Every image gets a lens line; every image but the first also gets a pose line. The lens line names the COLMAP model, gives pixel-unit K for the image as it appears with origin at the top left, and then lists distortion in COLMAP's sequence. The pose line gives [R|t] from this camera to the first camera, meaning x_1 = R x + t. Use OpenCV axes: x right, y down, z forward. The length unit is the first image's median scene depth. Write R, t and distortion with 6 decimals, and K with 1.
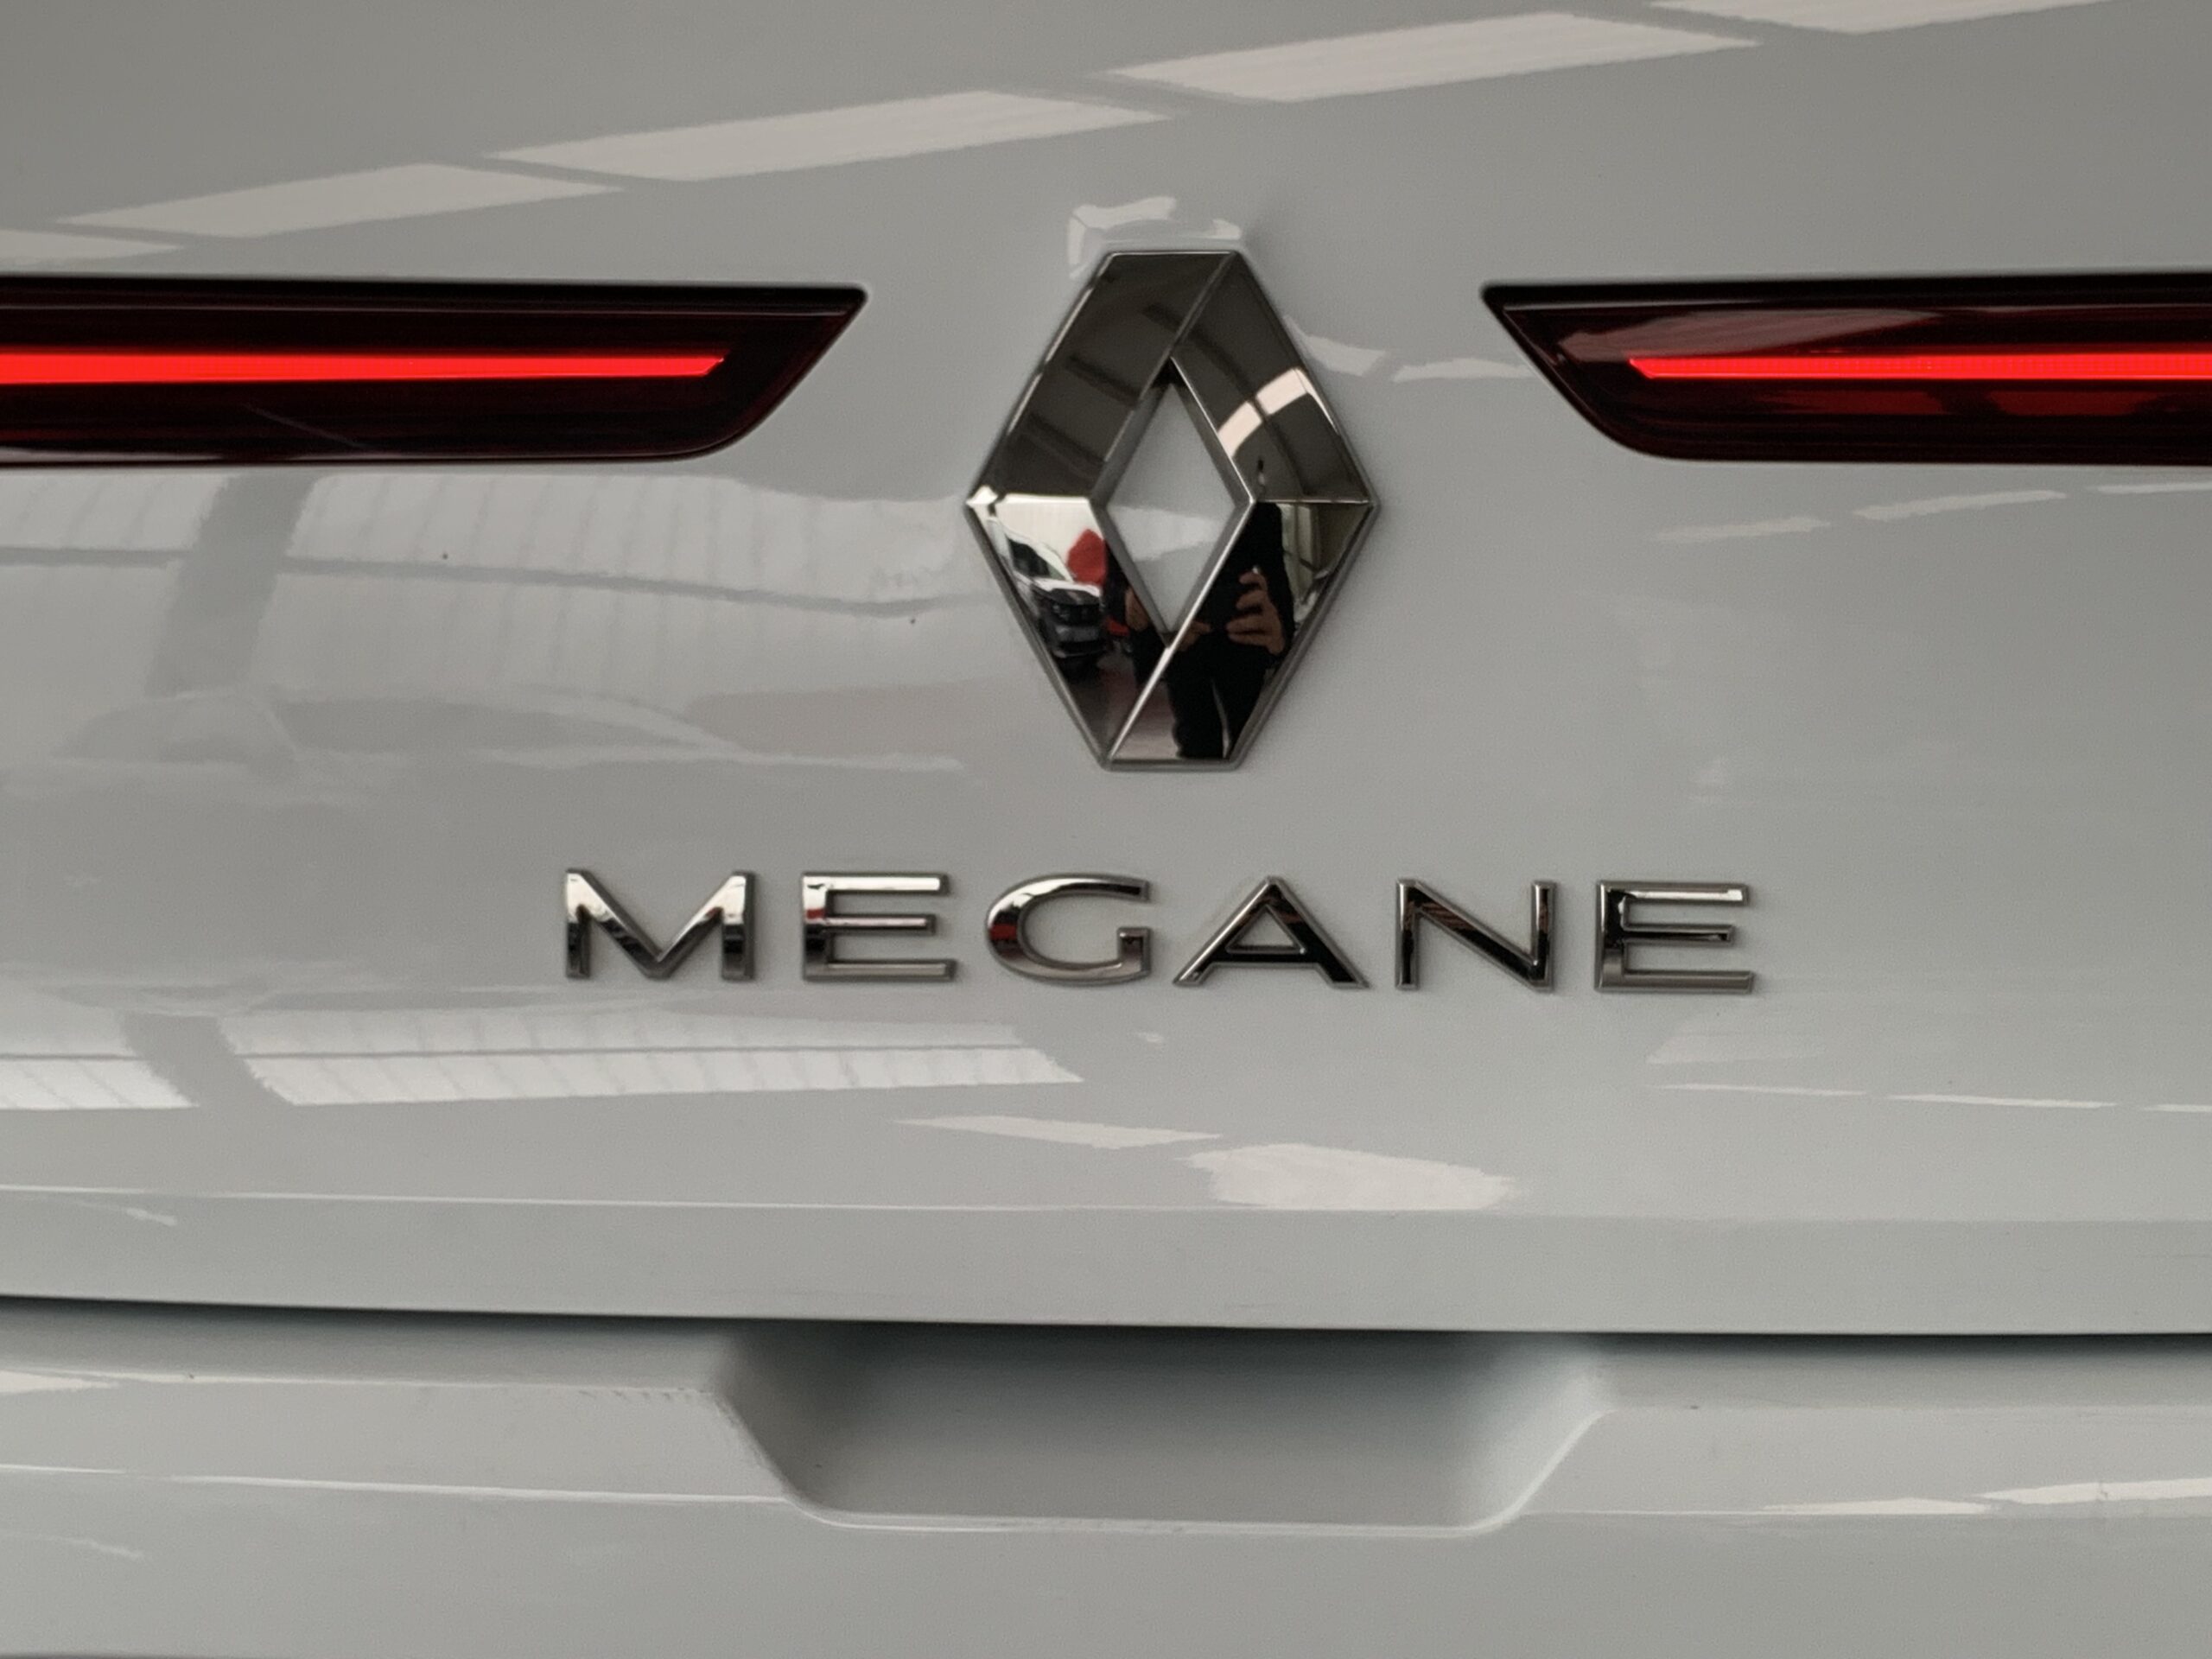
lens RADIAL K [[3383.2, 0, 1110.0], [0, 3383.2, 829.4], [0, 0, 1]] dist [0.008063, 0.000000]
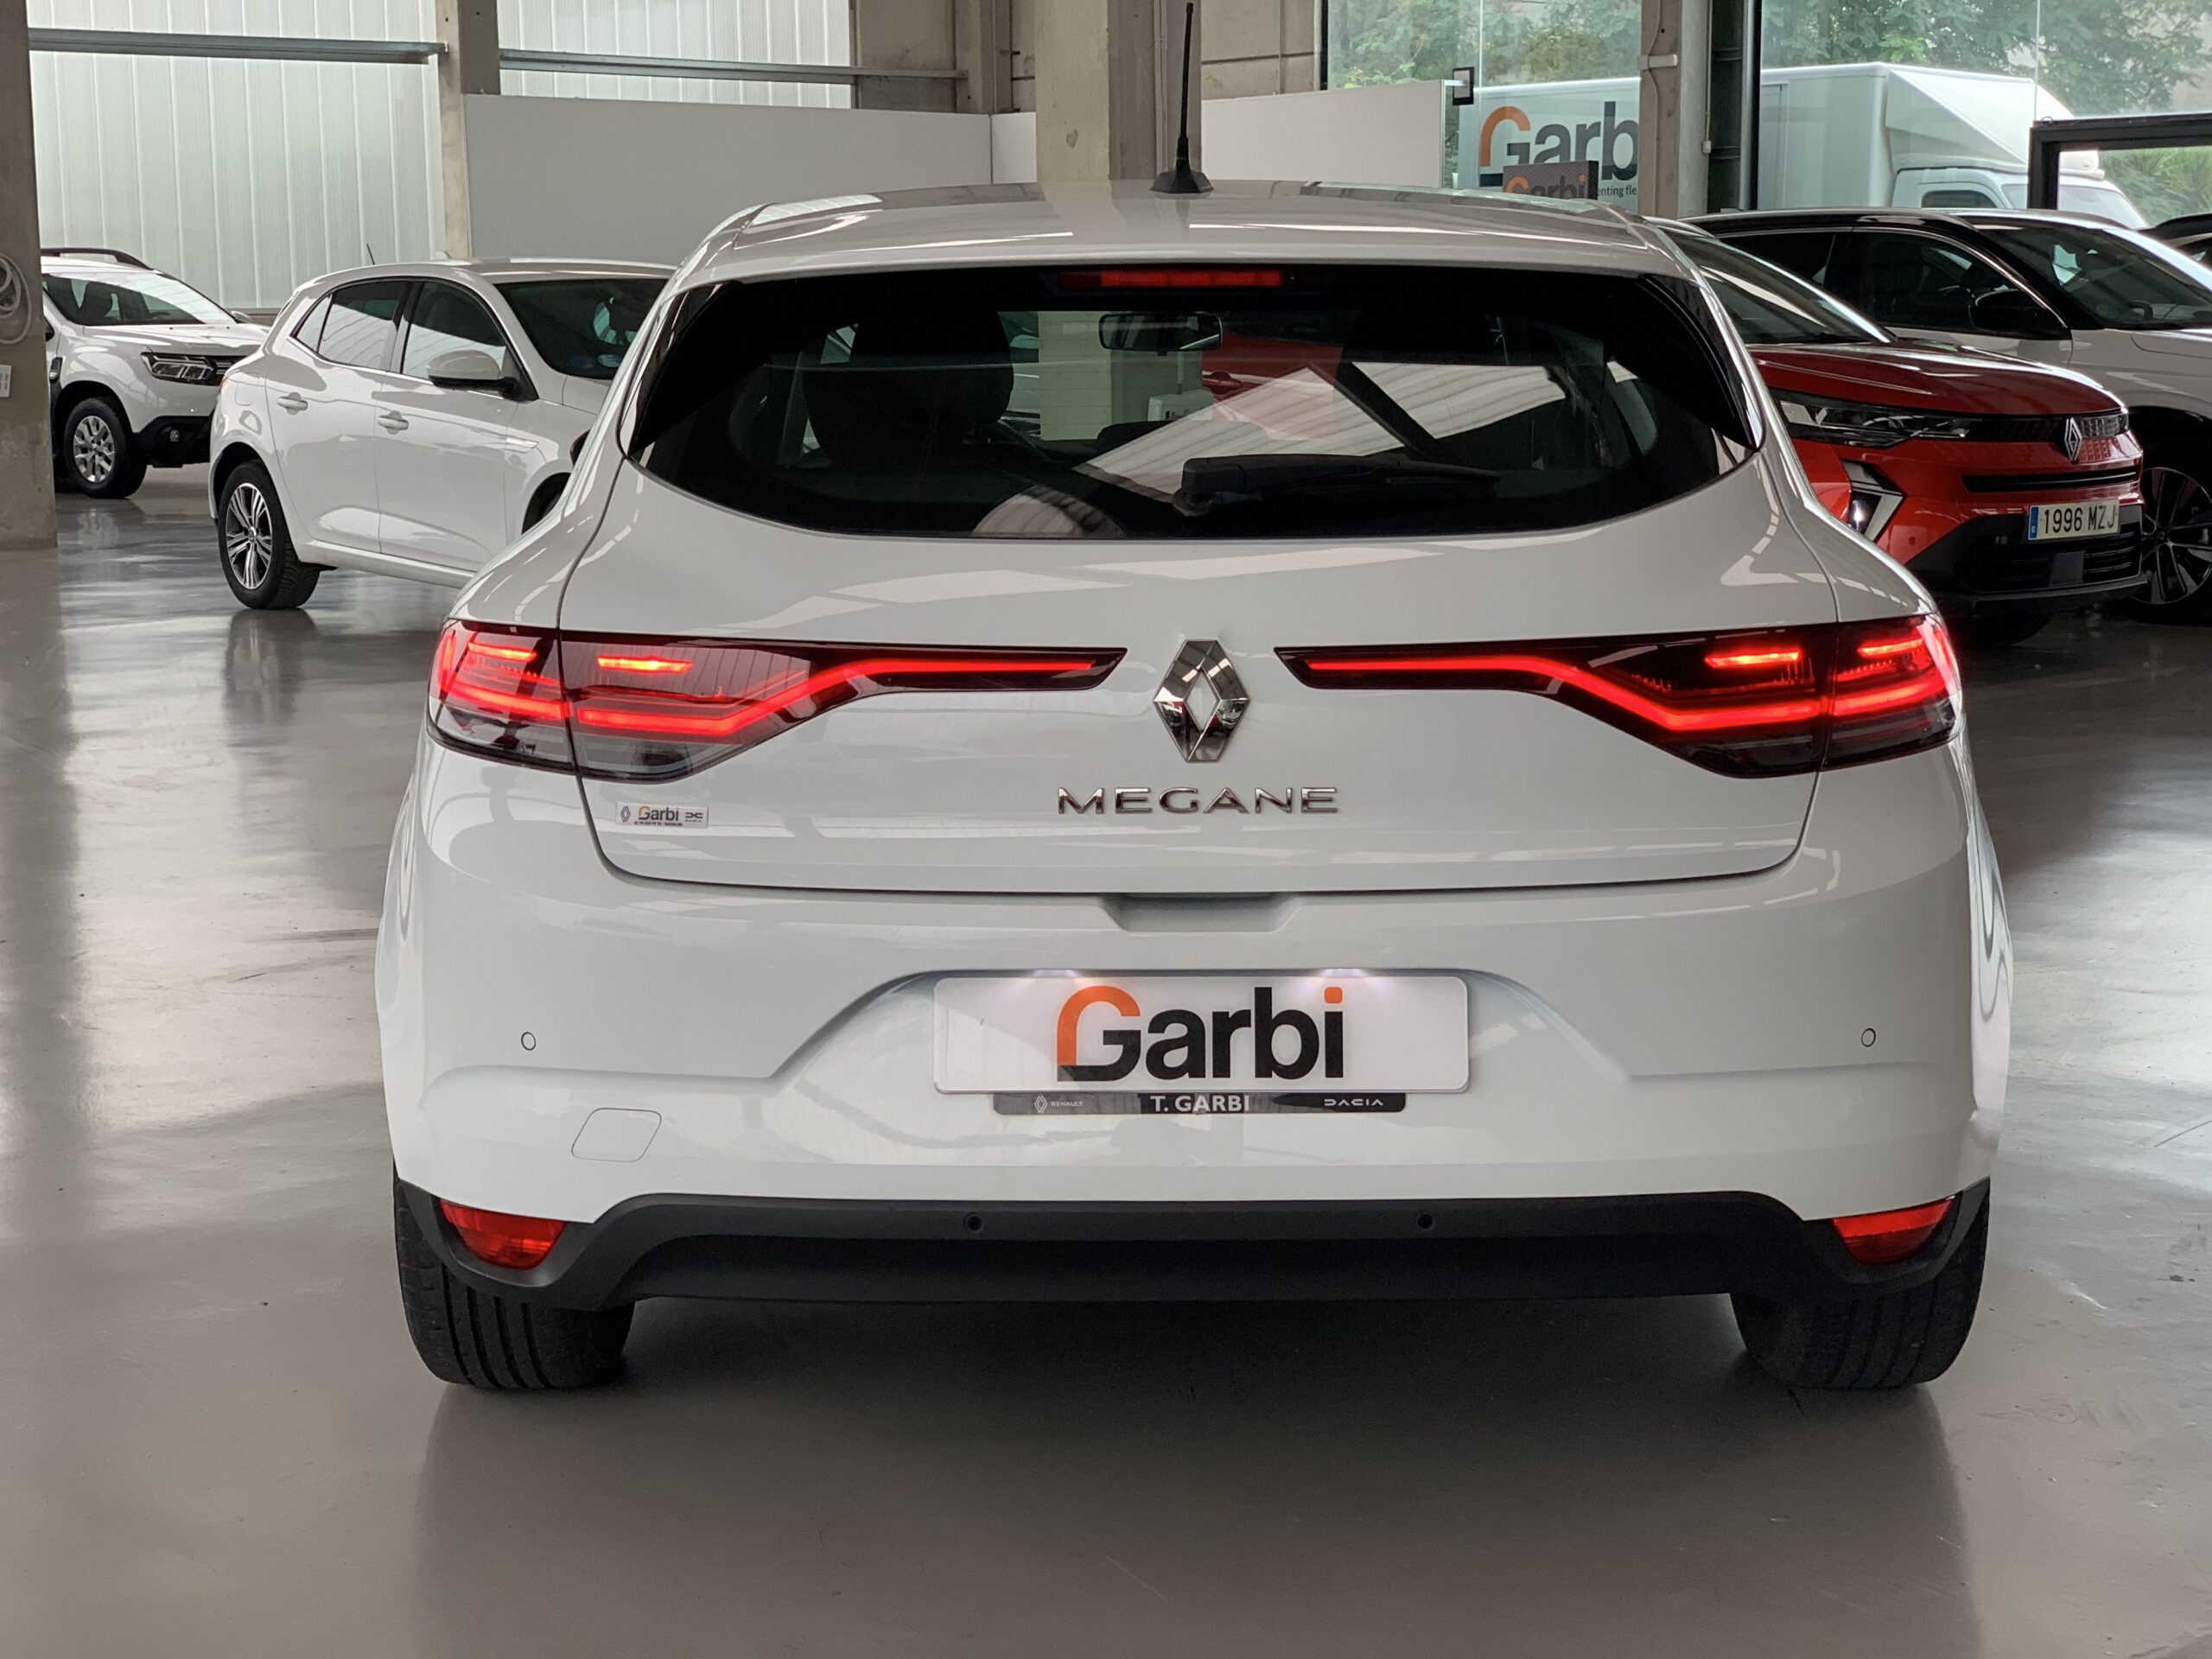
lens RADIAL K [[3383.2, 0, 1108.7], [0, 3383.2, 824.9], [0, 0, 1]] dist [0.008063, 0.000000]
pose [[0.999086, -0.010206, 0.041502, -0.277267], [0.008061, 0.998638, 0.051542, -0.159871], [-0.041972, -0.051160, 0.997808, -3.257528]]
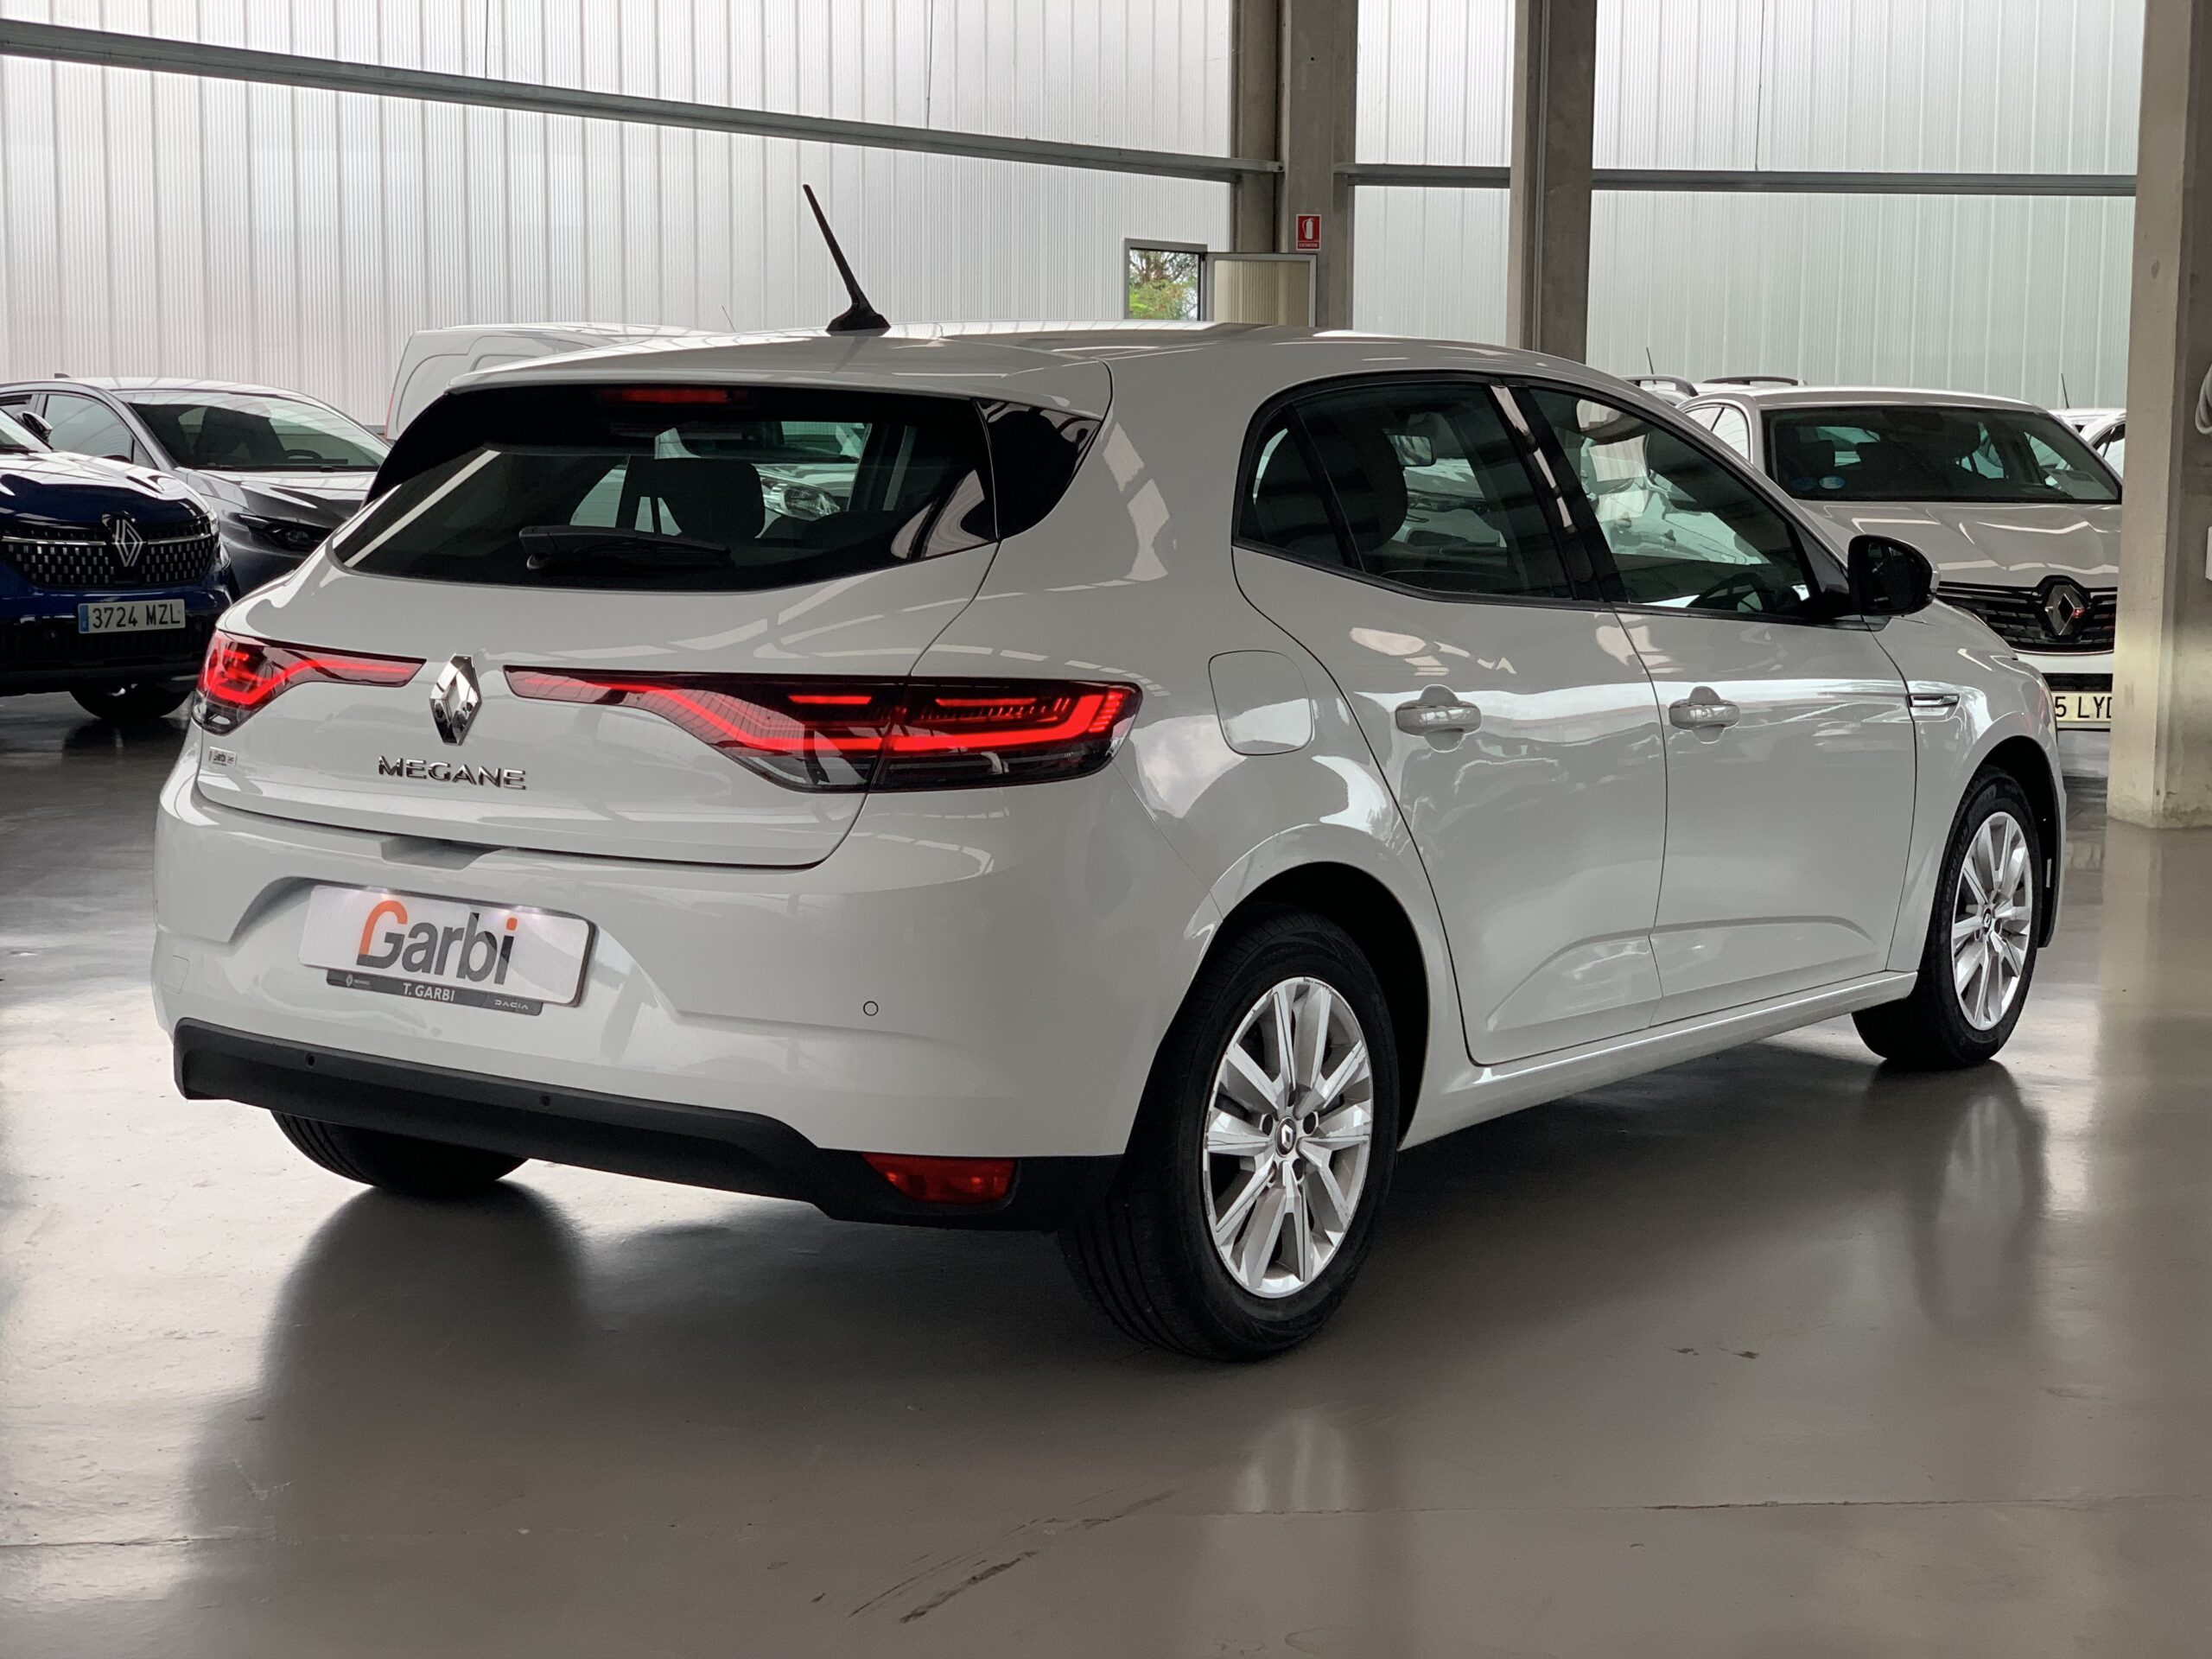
lens RADIAL K [[3383.2, 0, 1106.4], [0, 3383.2, 830.1], [0, 0, 1]] dist [0.008063, 0.000000]
pose [[0.840823, 0.073928, -0.536237, 4.114769], [-0.066105, 0.997239, 0.033831, -0.143146], [0.537258, 0.007002, 0.843389, -3.331118]]
